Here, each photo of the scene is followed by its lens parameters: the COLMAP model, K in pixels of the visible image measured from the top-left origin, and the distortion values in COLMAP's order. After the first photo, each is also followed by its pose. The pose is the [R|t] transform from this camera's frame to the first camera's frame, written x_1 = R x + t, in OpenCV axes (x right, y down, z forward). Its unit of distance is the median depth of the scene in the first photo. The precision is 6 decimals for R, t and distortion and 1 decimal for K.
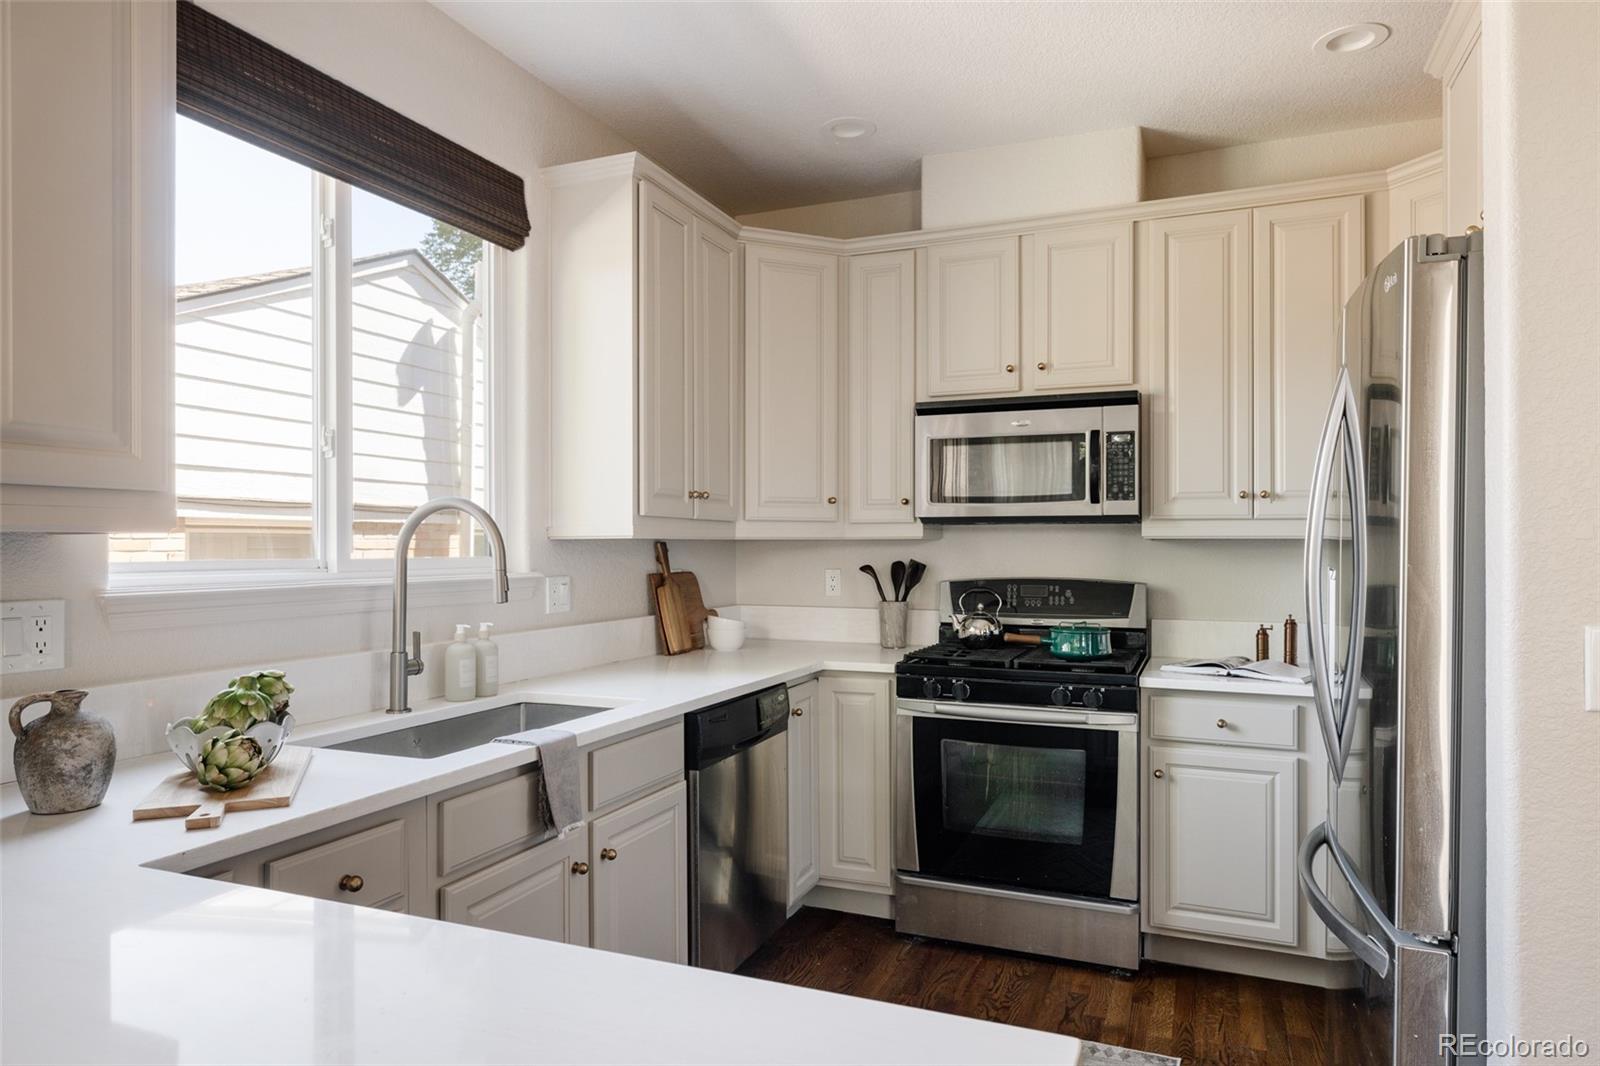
lens RADIAL K [[956.0, 0, 802.7], [0, 956.0, 541.9], [0, 0, 1]] dist [-0.001078, -0.005748]
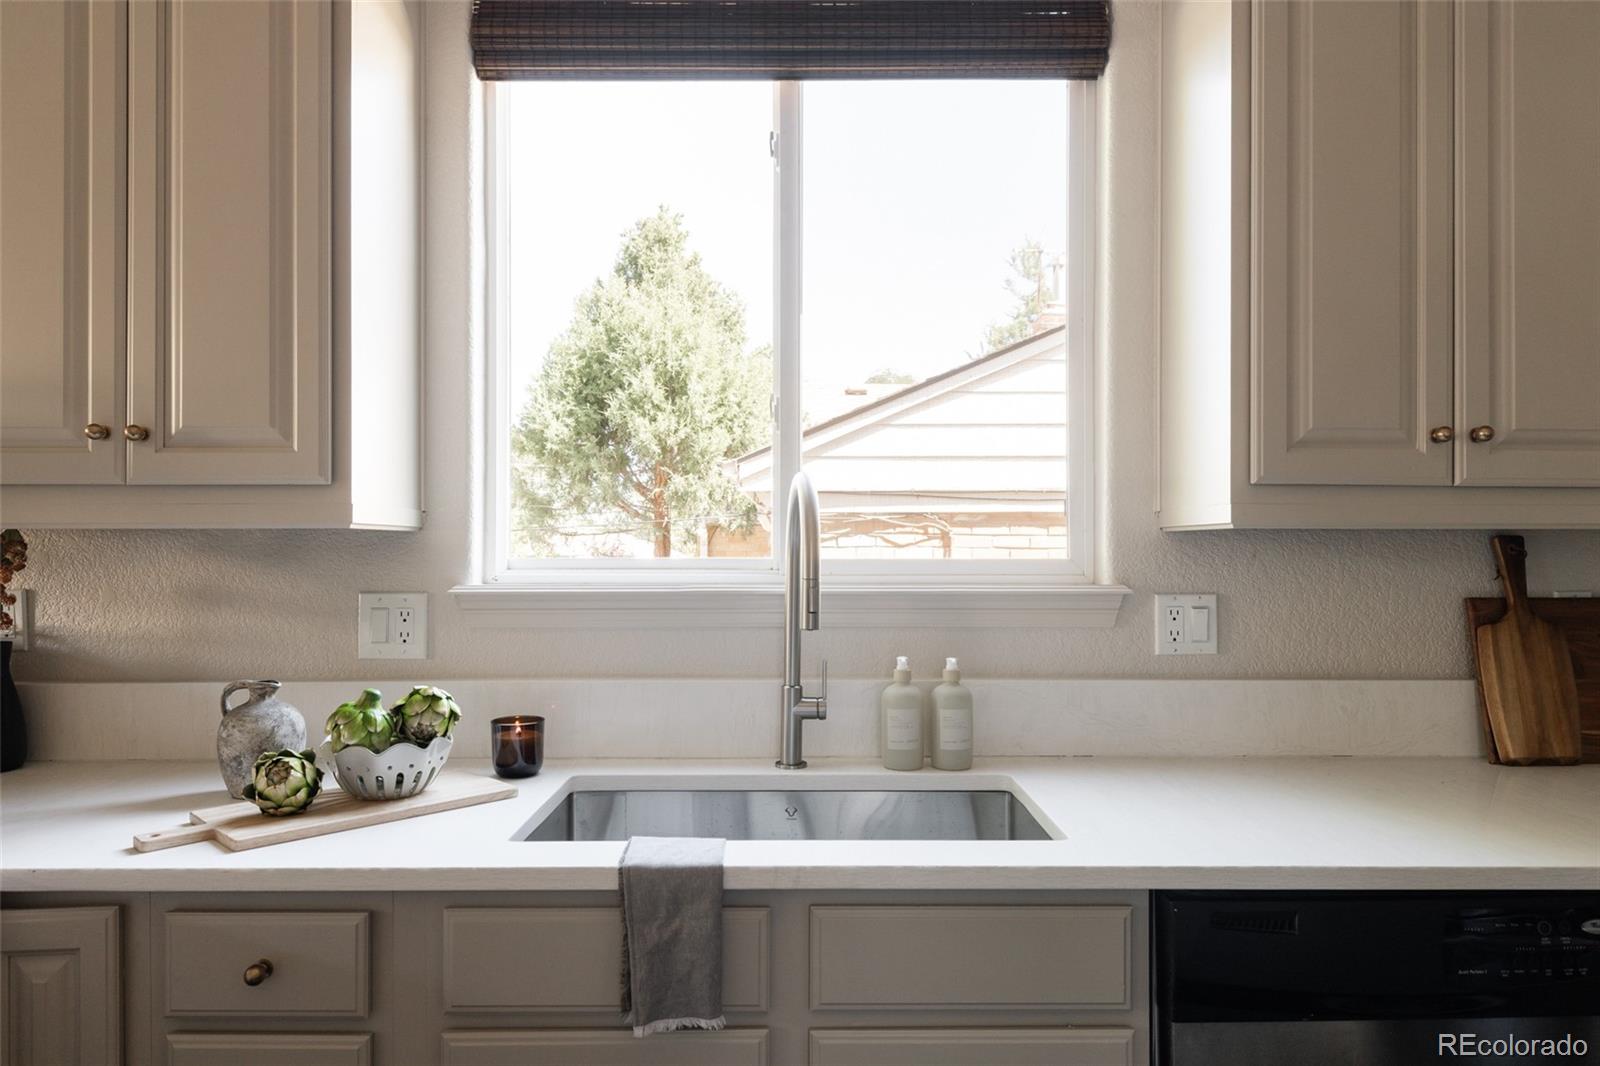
lens RADIAL K [[1019.4, 0, 759.0], [0, 1019.4, 540.2], [0, 0, 1]] dist [0.009026, -0.006039]
pose [[0.395251, 0.003443, -0.918567, 0.216622], [0.003069, 0.999982, 0.005068, -0.001379], [0.918568, -0.004822, 0.395233, 0.485022]]
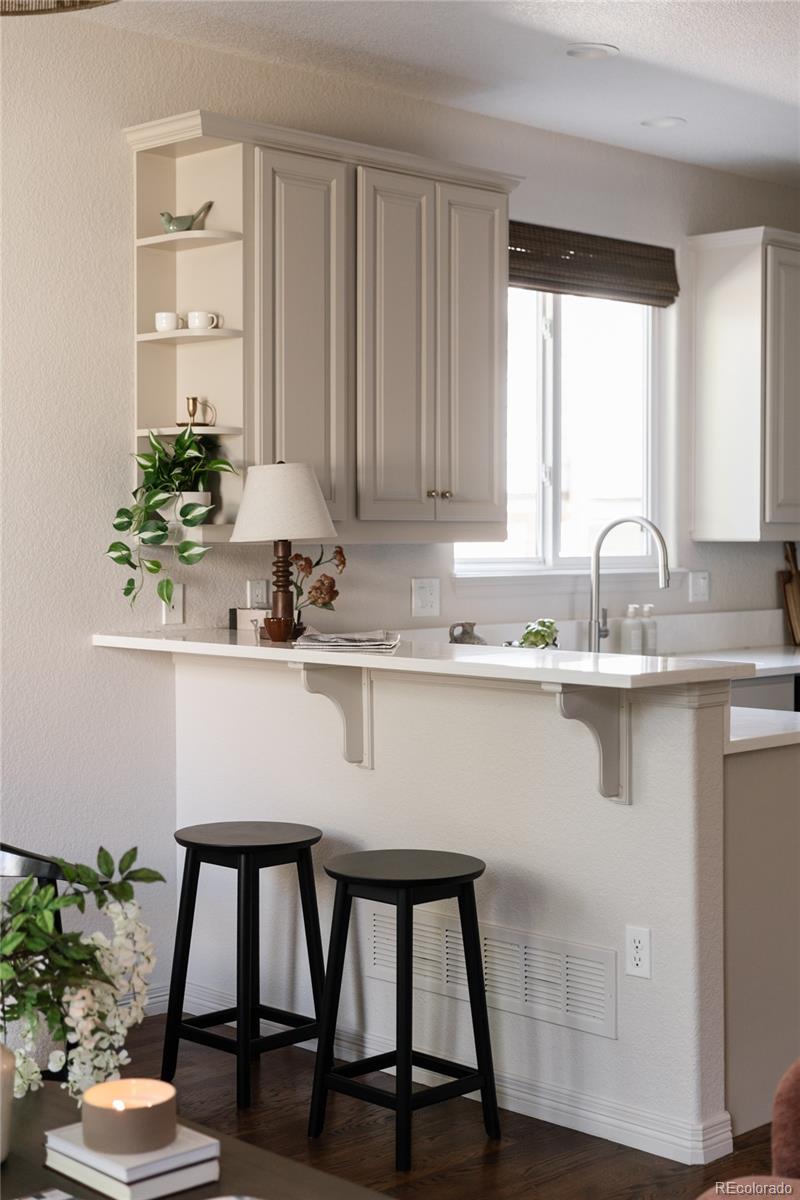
lens RADIAL K [[1839.6, 0, 401.7], [0, 1839.6, 596.8], [0, 0, 1]] dist [-0.120088, 0.000000]
pose [[0.923022, 0.019776, -0.384239, 0.276851], [-0.002916, 0.999009, 0.044412, -0.032608], [0.384737, -0.039873, 0.922165, -1.231847]]
